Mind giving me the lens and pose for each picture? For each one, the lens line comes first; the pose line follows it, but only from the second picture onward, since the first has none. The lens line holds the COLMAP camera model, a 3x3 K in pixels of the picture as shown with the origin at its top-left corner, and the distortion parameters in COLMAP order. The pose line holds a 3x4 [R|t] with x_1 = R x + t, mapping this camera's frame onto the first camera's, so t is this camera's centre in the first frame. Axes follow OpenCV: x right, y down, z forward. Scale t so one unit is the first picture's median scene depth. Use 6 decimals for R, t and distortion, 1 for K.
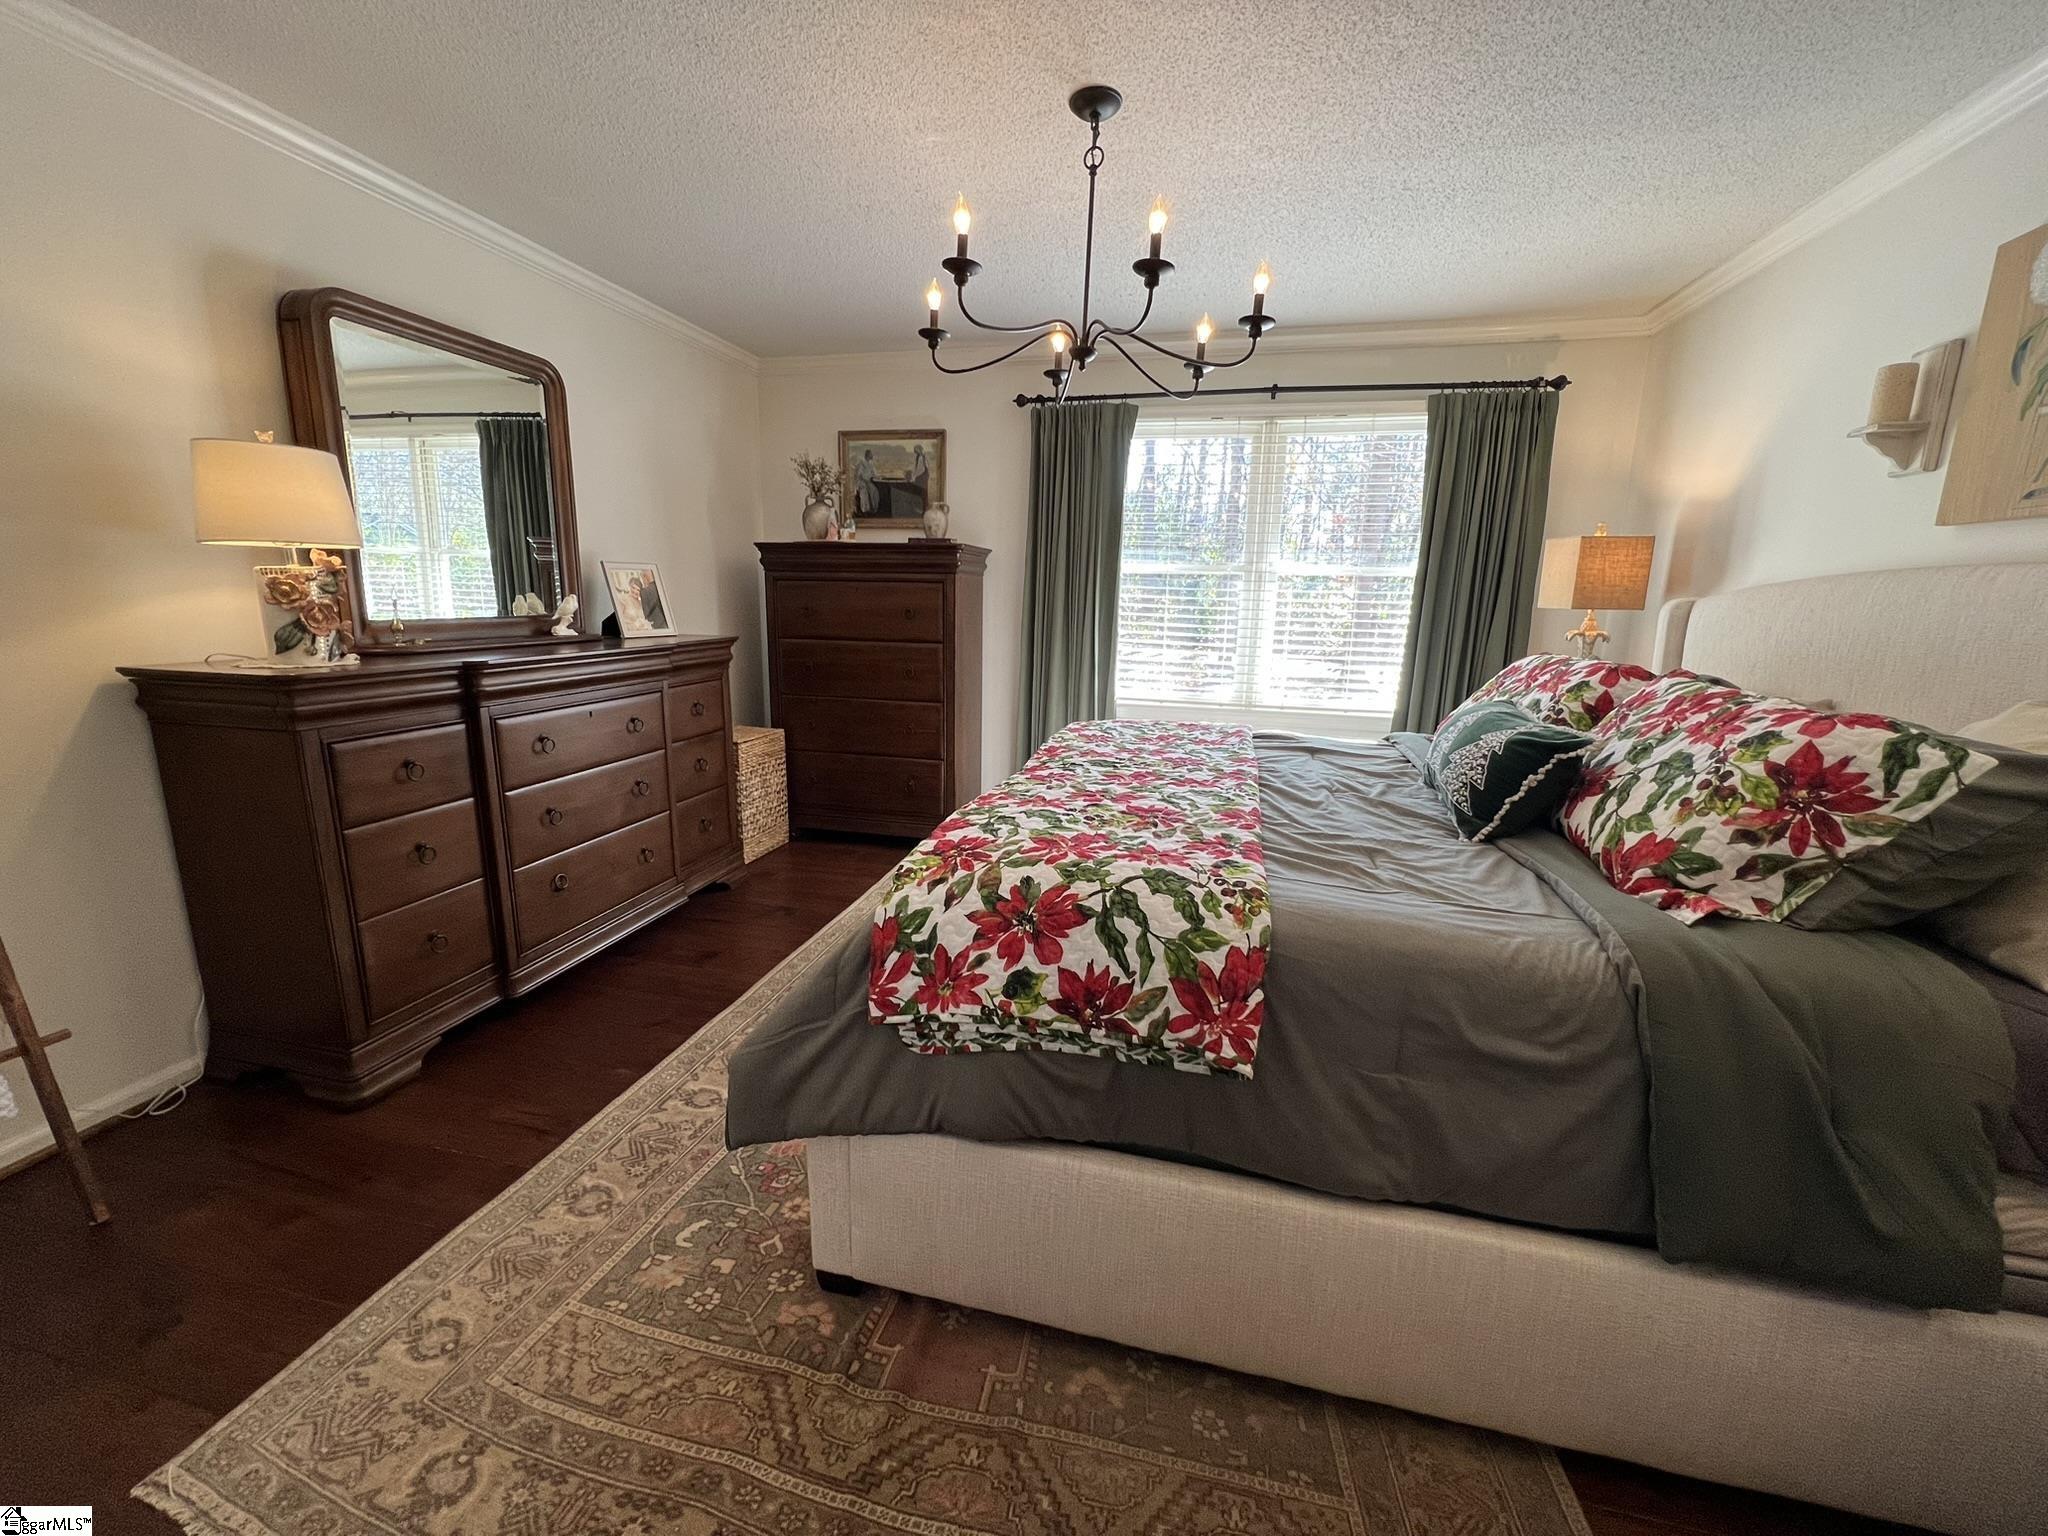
lens RADIAL K [[819.8, 0, 1025.8], [0, 819.8, 765.7], [0, 0, 1]] dist [-0.003939, -0.000143]
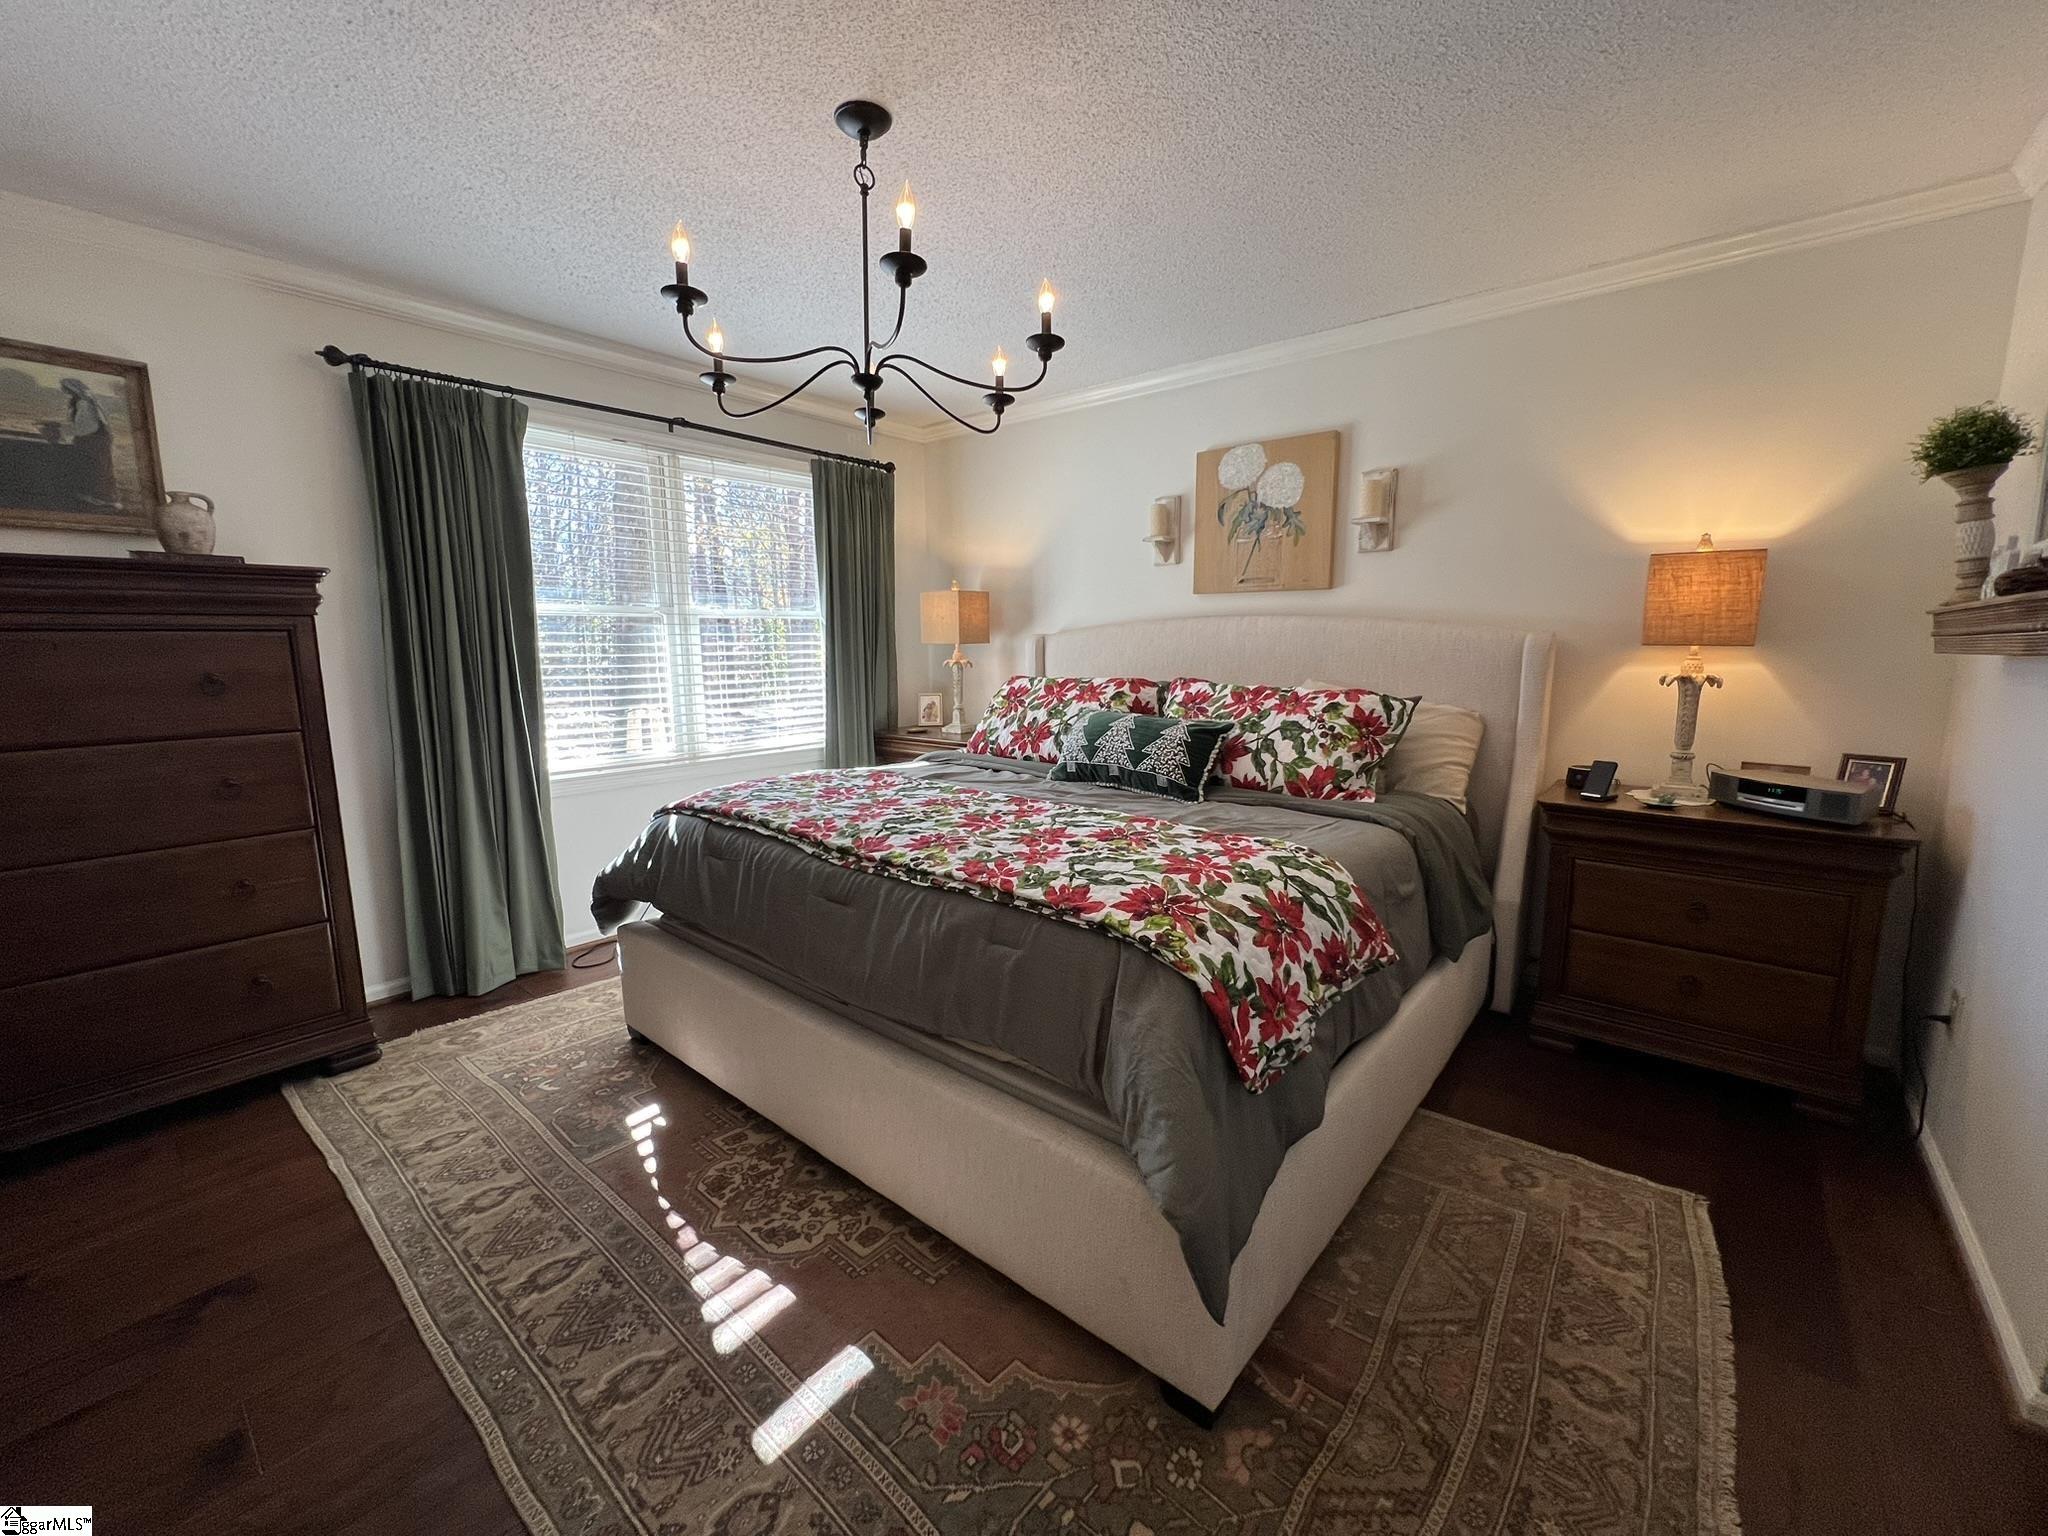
lens RADIAL K [[819.8, 0, 1021.6], [0, 819.8, 763.6], [0, 0, 1]] dist [-0.003939, -0.000143]
pose [[0.447884, -0.156600, 0.880271, -0.981612], [0.197884, 0.977488, 0.073211, -0.162042], [-0.871918, 0.141401, 0.468790, 0.651782]]
